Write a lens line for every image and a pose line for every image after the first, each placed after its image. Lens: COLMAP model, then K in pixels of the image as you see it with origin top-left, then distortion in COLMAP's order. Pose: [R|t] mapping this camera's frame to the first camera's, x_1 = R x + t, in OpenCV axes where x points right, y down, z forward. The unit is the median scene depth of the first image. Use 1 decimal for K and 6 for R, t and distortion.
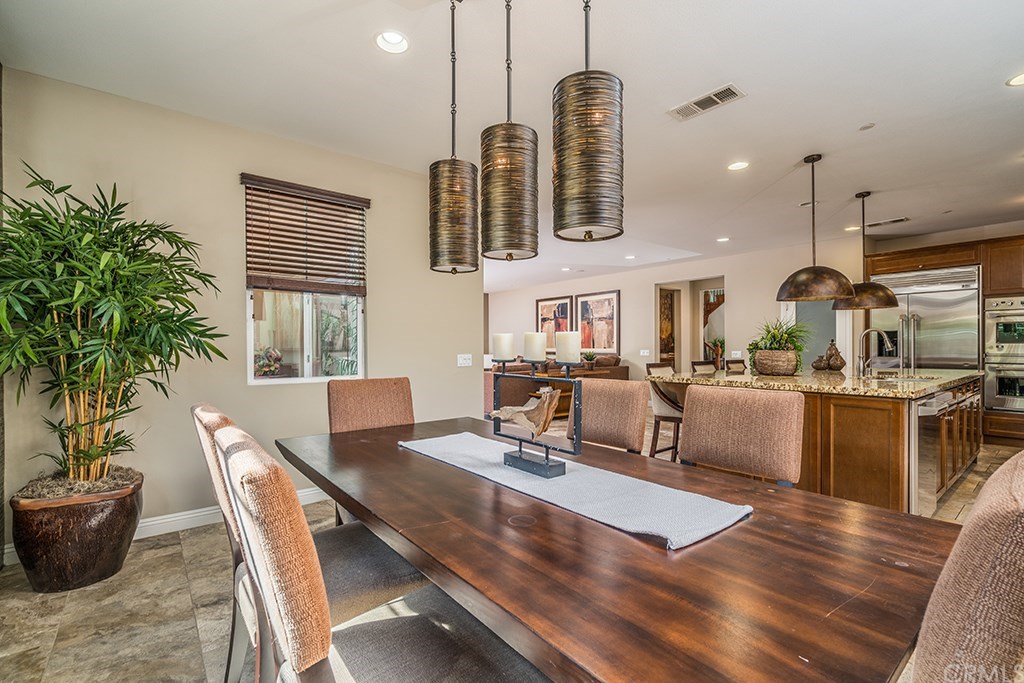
lens RADIAL K [[456.9, 0, 506.7], [0, 456.9, 346.6], [0, 0, 1]] dist [0.000088, 0.000856]
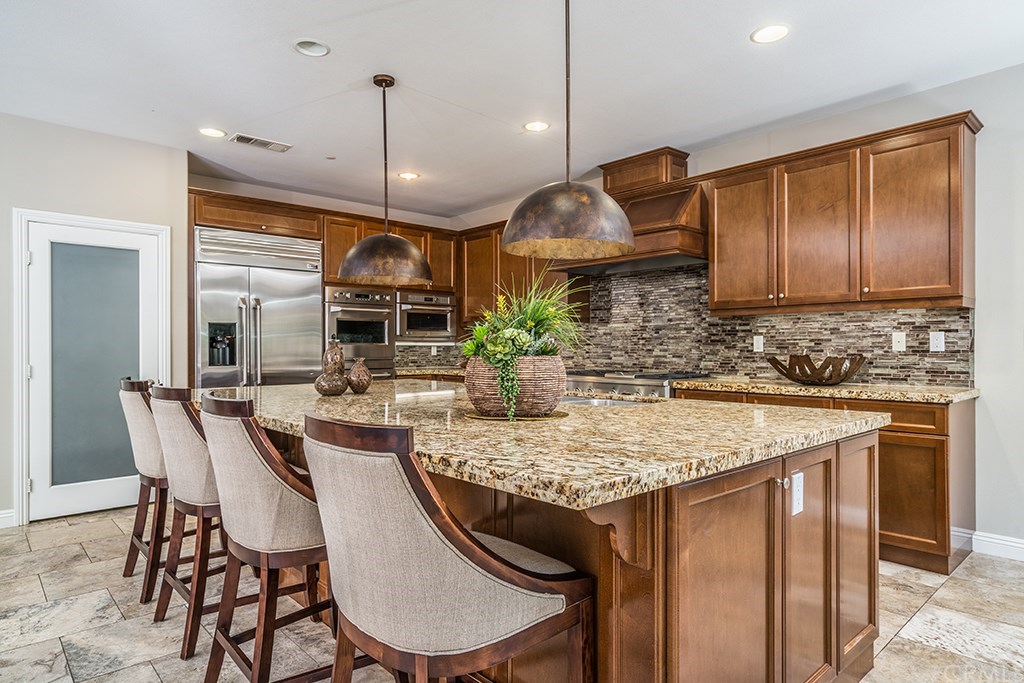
lens RADIAL K [[599.4, 0, 512.0], [0, 599.4, 341.5], [0, 0, 1]] dist [0.003907, 0.000317]
pose [[-0.057653, 0.013423, 0.998246, 0.025335], [0.001883, 0.999909, -0.013337, 0.001545], [-0.998335, 0.001111, -0.057673, 0.749135]]
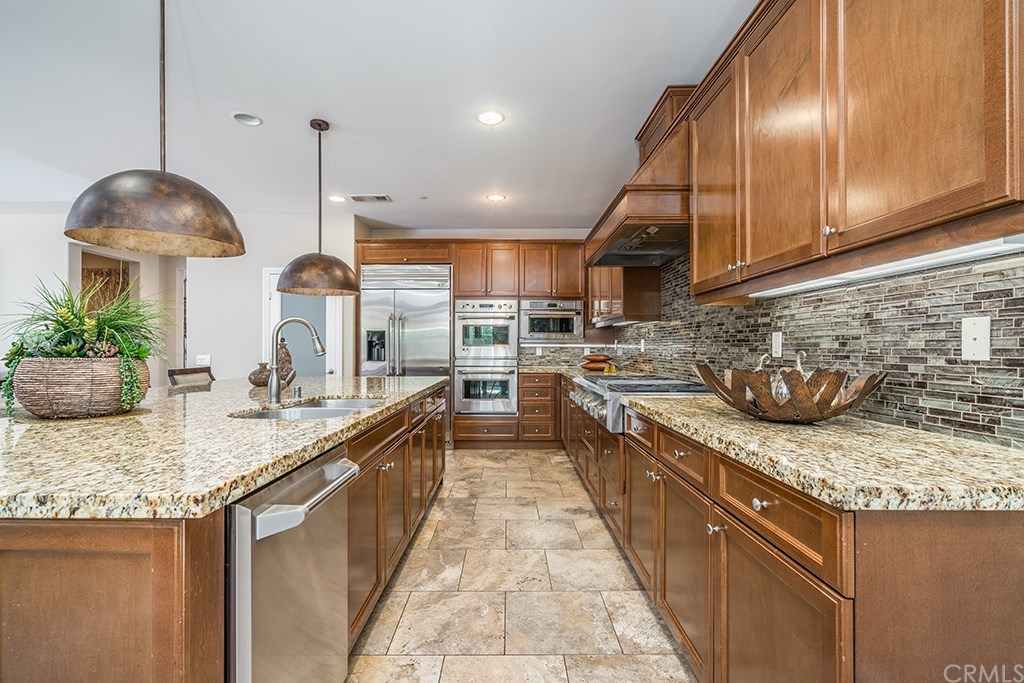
lens RADIAL K [[456.9, 0, 506.7], [0, 456.9, 346.6], [0, 0, 1]] dist [0.000088, 0.000856]
pose [[0.634056, 0.007032, 0.773255, 0.367720], [-0.003451, 0.999974, -0.006263, -0.000618], [-0.773279, 0.001302, 0.634064, 0.303037]]
